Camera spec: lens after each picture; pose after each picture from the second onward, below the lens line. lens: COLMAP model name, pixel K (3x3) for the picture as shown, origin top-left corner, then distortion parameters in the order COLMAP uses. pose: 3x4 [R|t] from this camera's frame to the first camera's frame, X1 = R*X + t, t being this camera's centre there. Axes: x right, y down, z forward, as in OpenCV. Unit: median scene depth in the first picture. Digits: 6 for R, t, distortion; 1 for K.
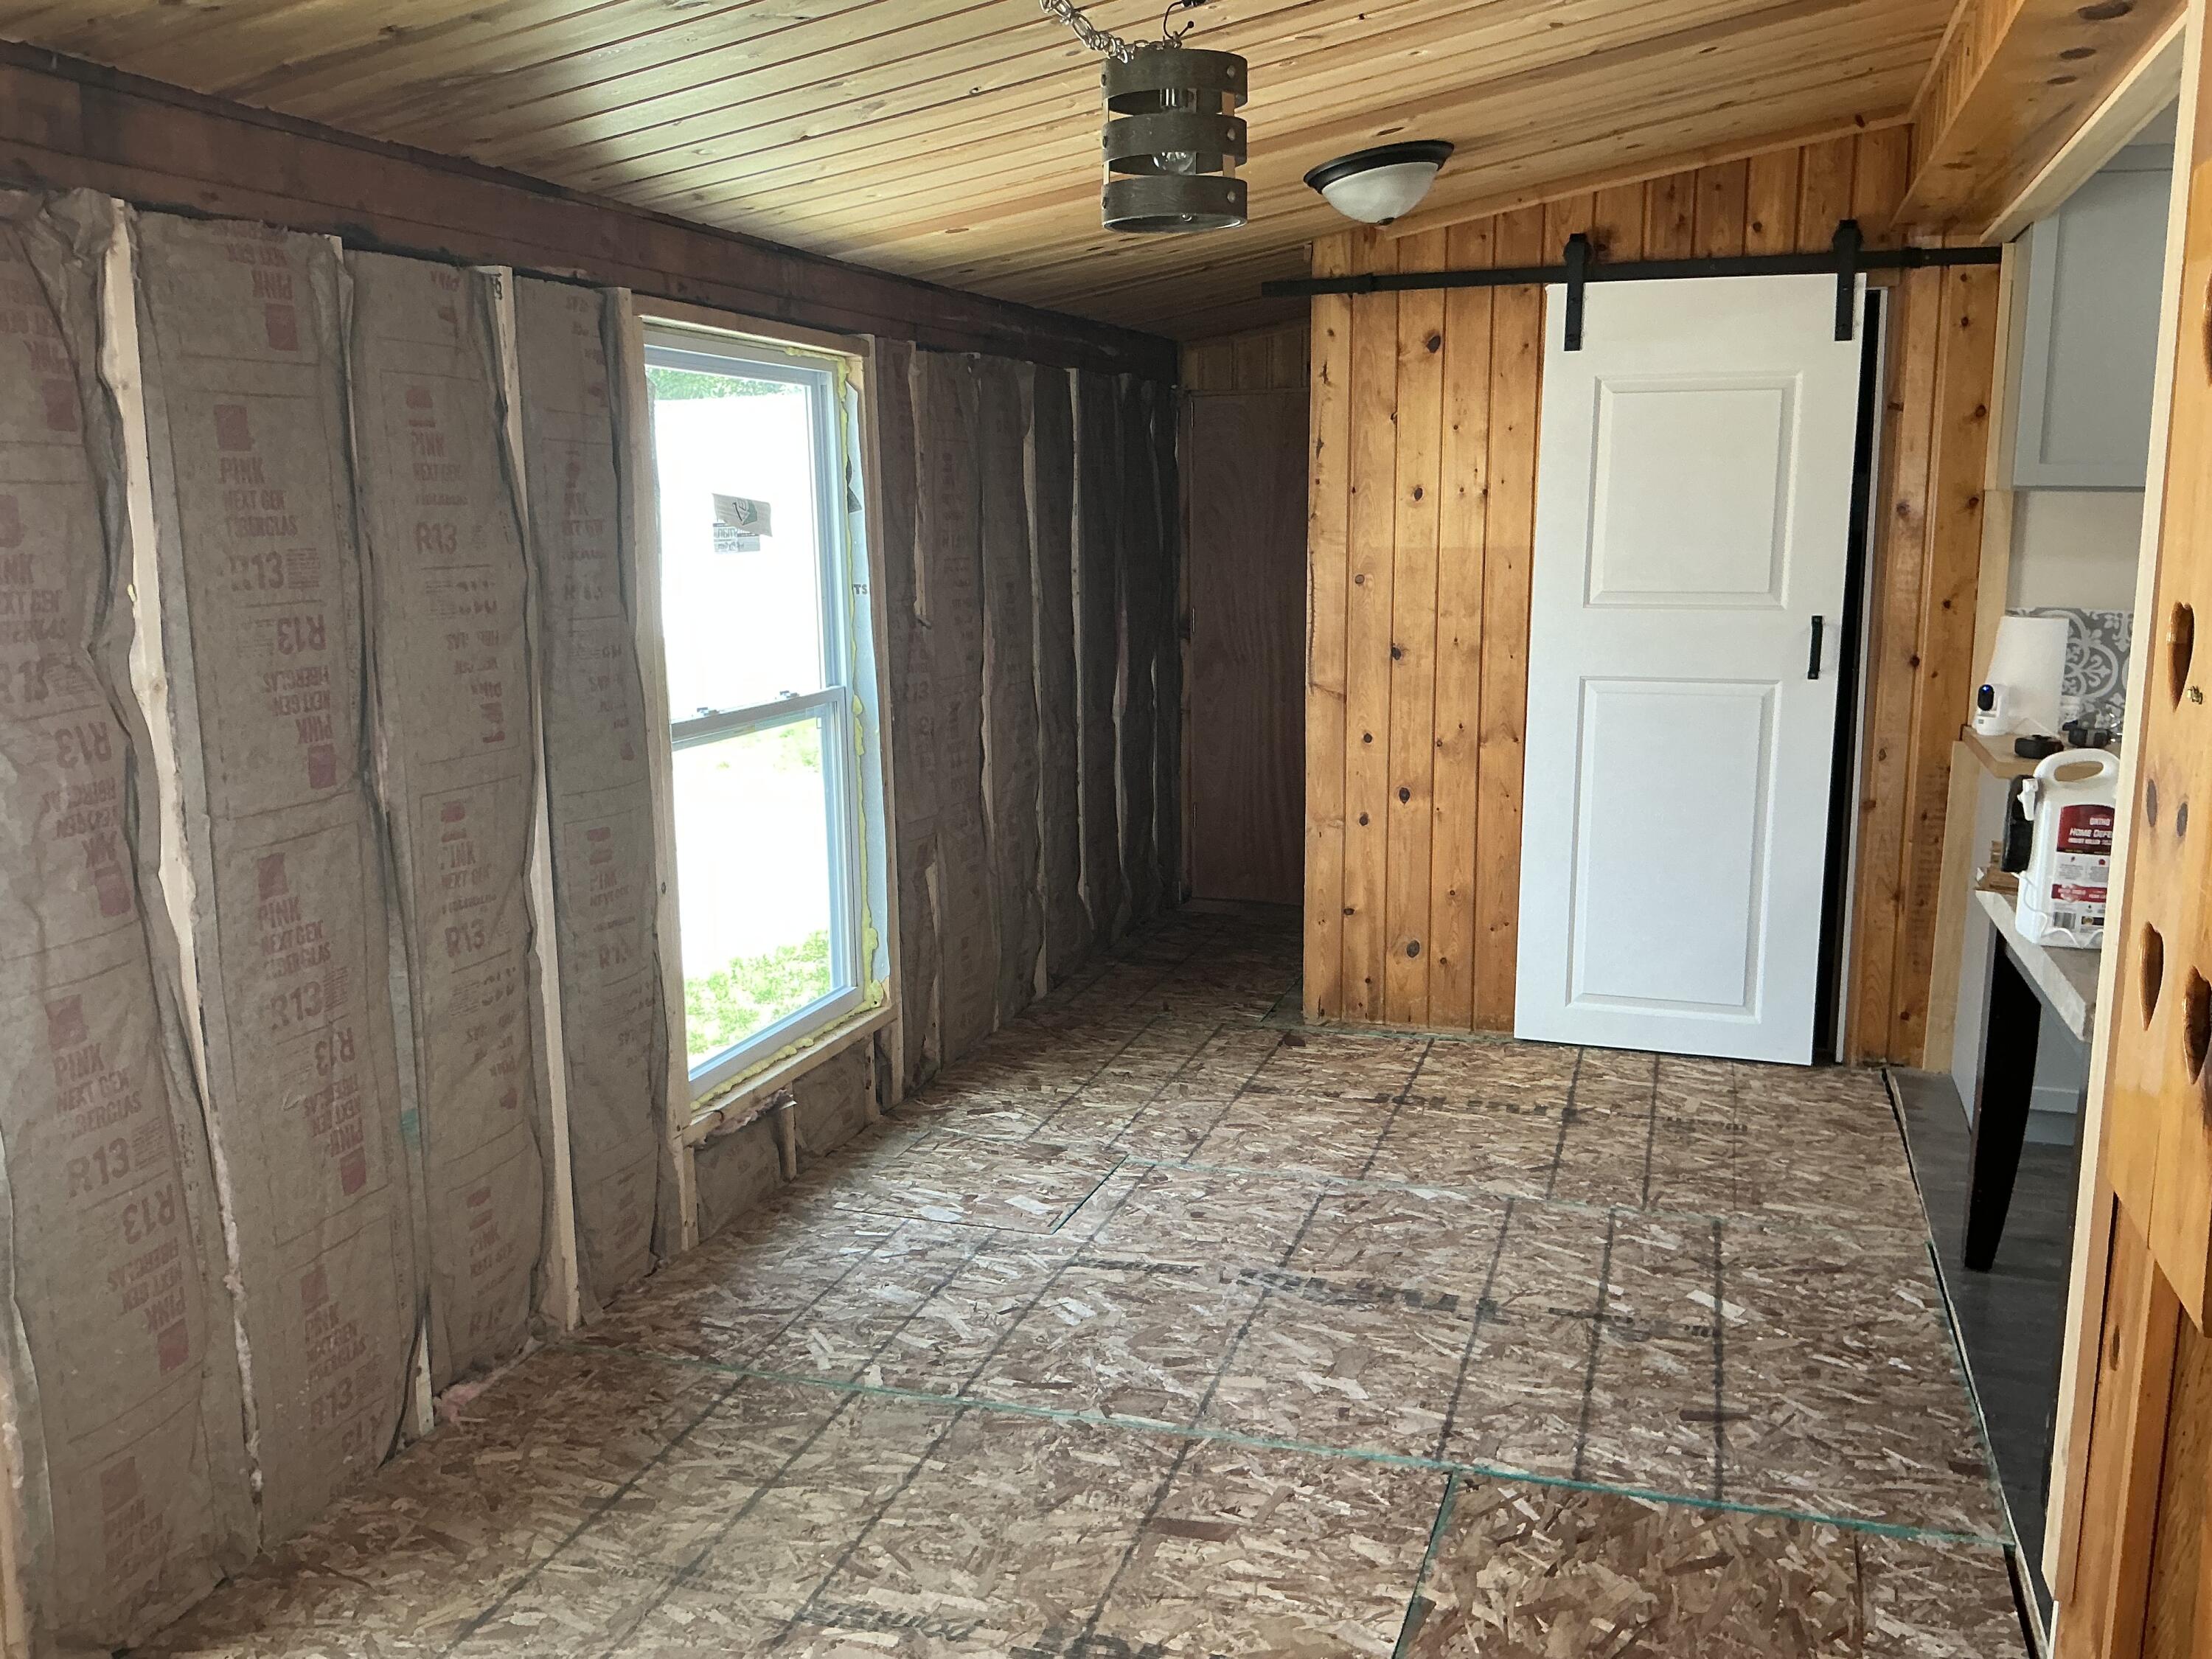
lens RADIAL K [[1849.0, 0, 1100.6], [0, 1849.0, 833.8], [0, 0, 1]] dist [0.098843, -0.201008]
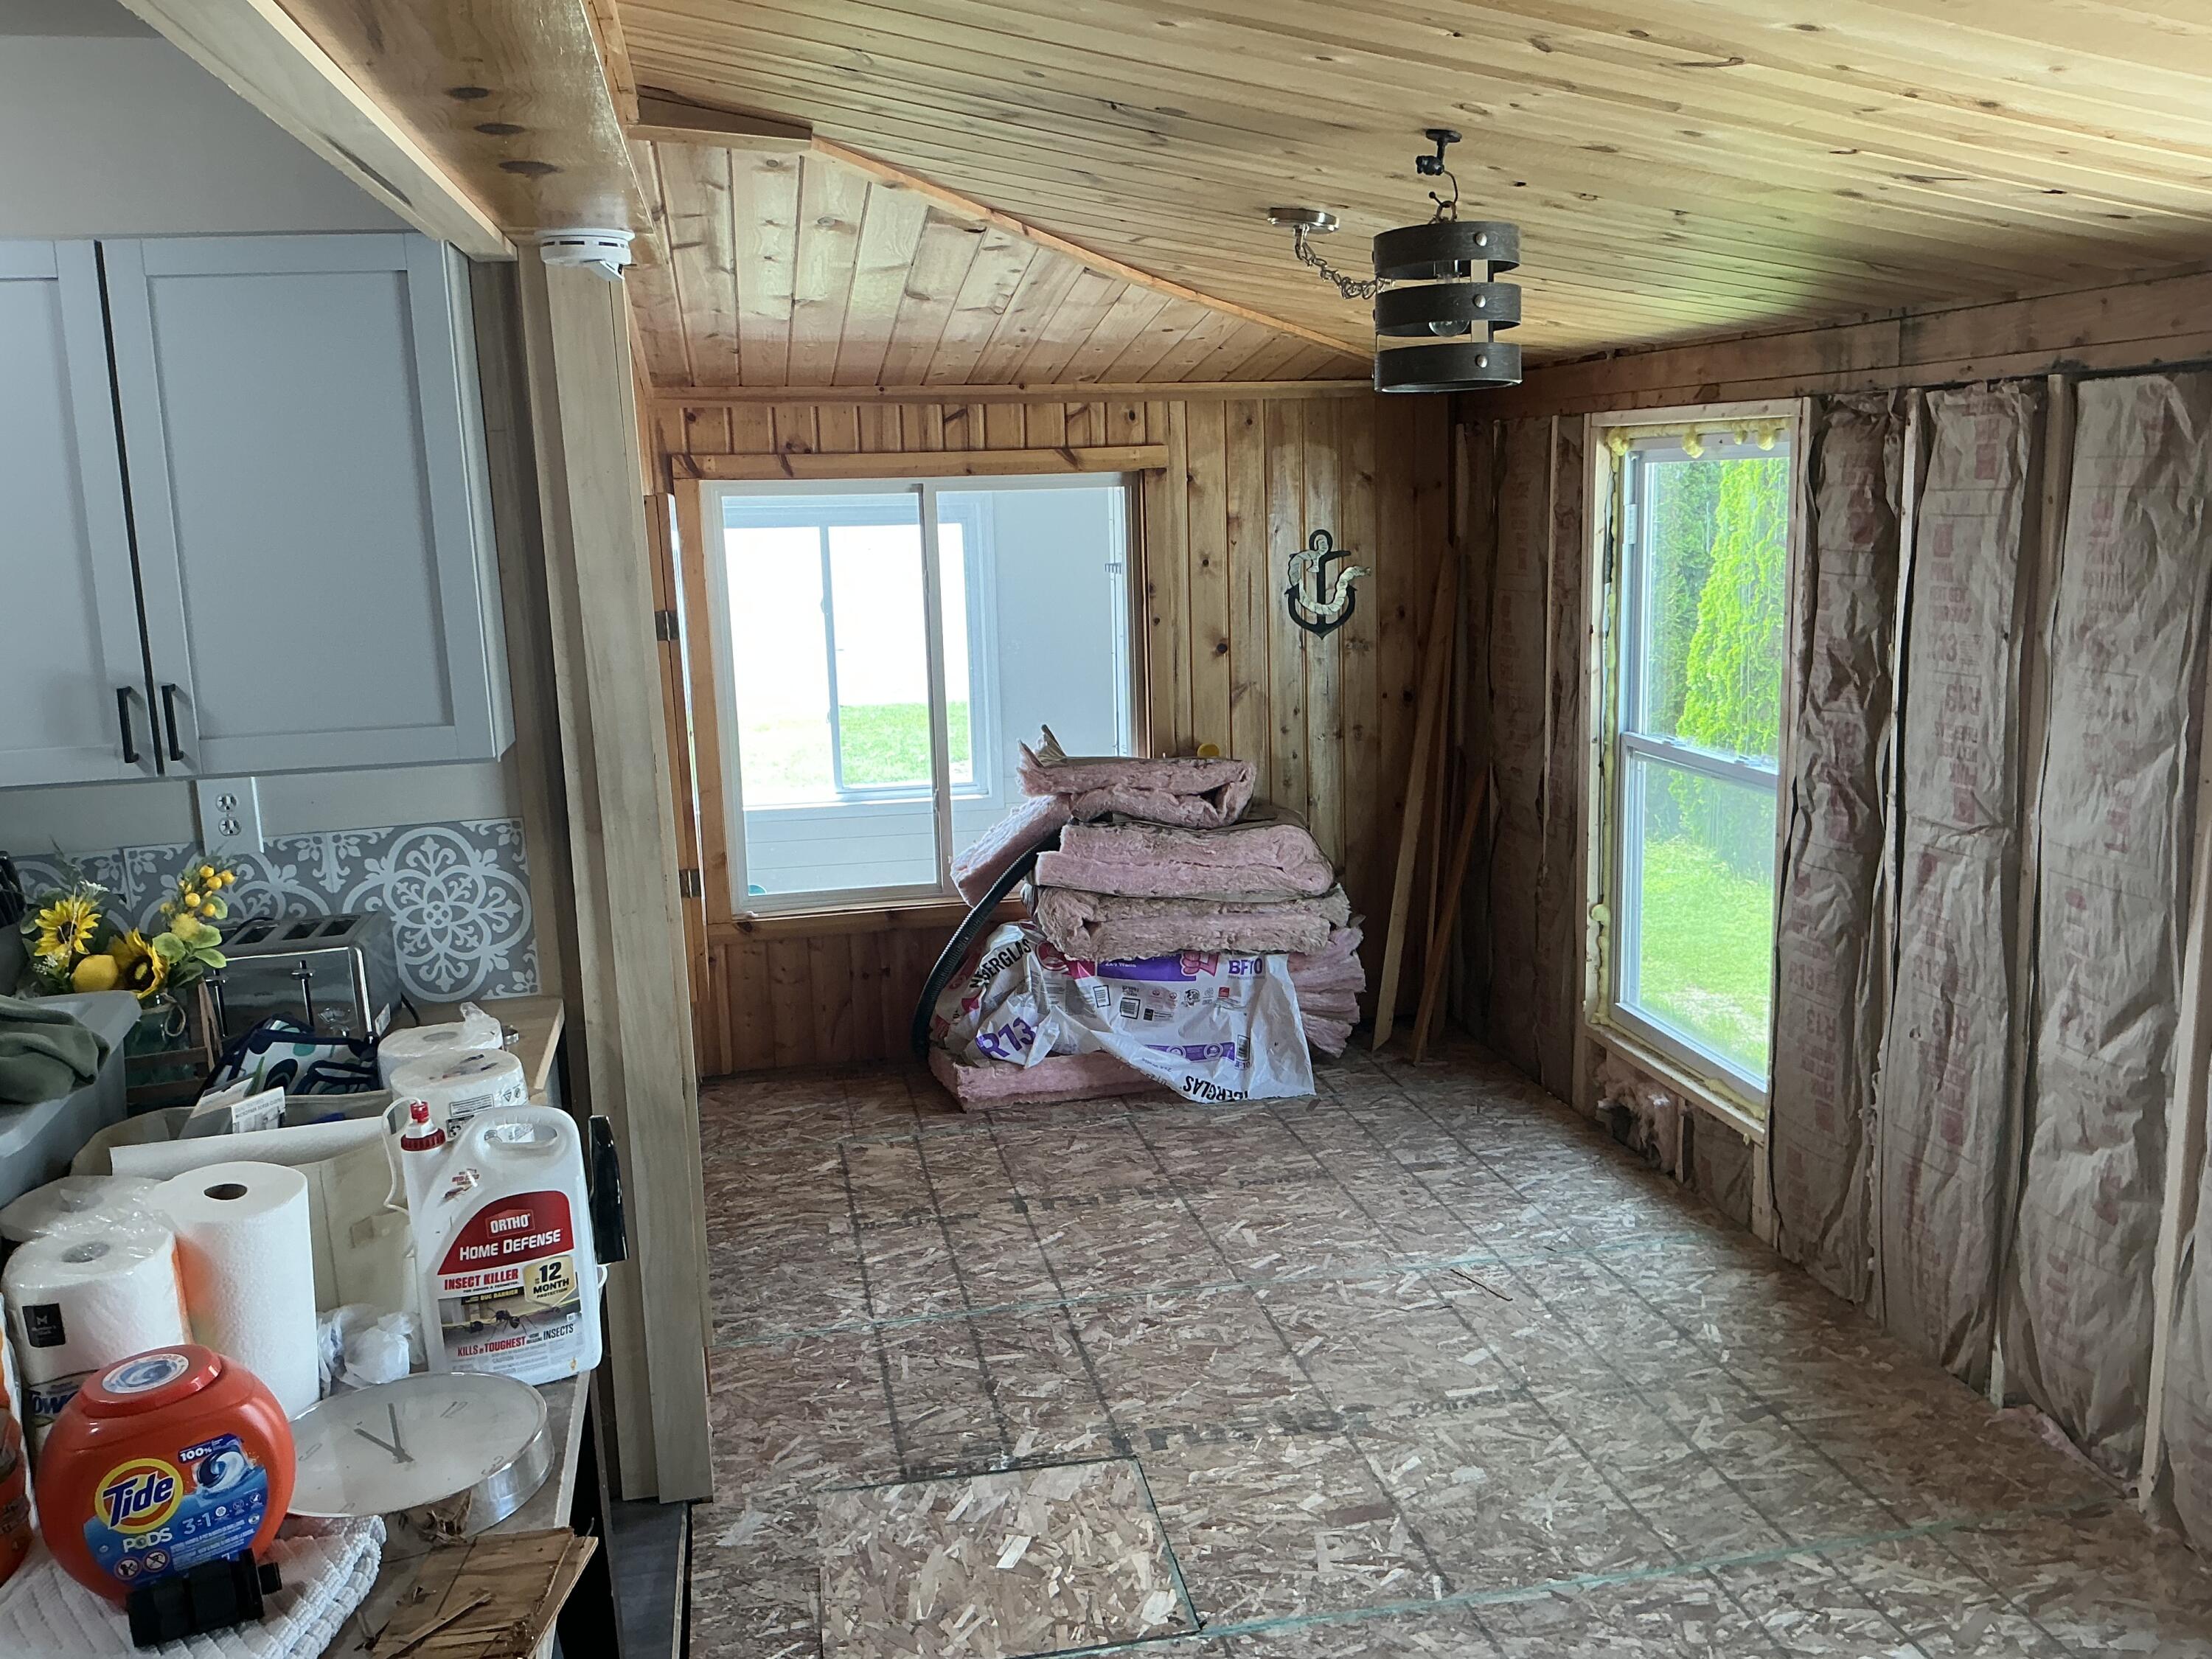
lens RADIAL K [[1849.0, 0, 1104.1], [0, 1849.0, 831.4], [0, 0, 1]] dist [0.098843, -0.201008]
pose [[-0.871792, 0.126135, -0.473358, 0.632494], [-0.045380, 0.941333, 0.334413, -0.380244], [0.487769, 0.313020, -0.814923, 1.603501]]
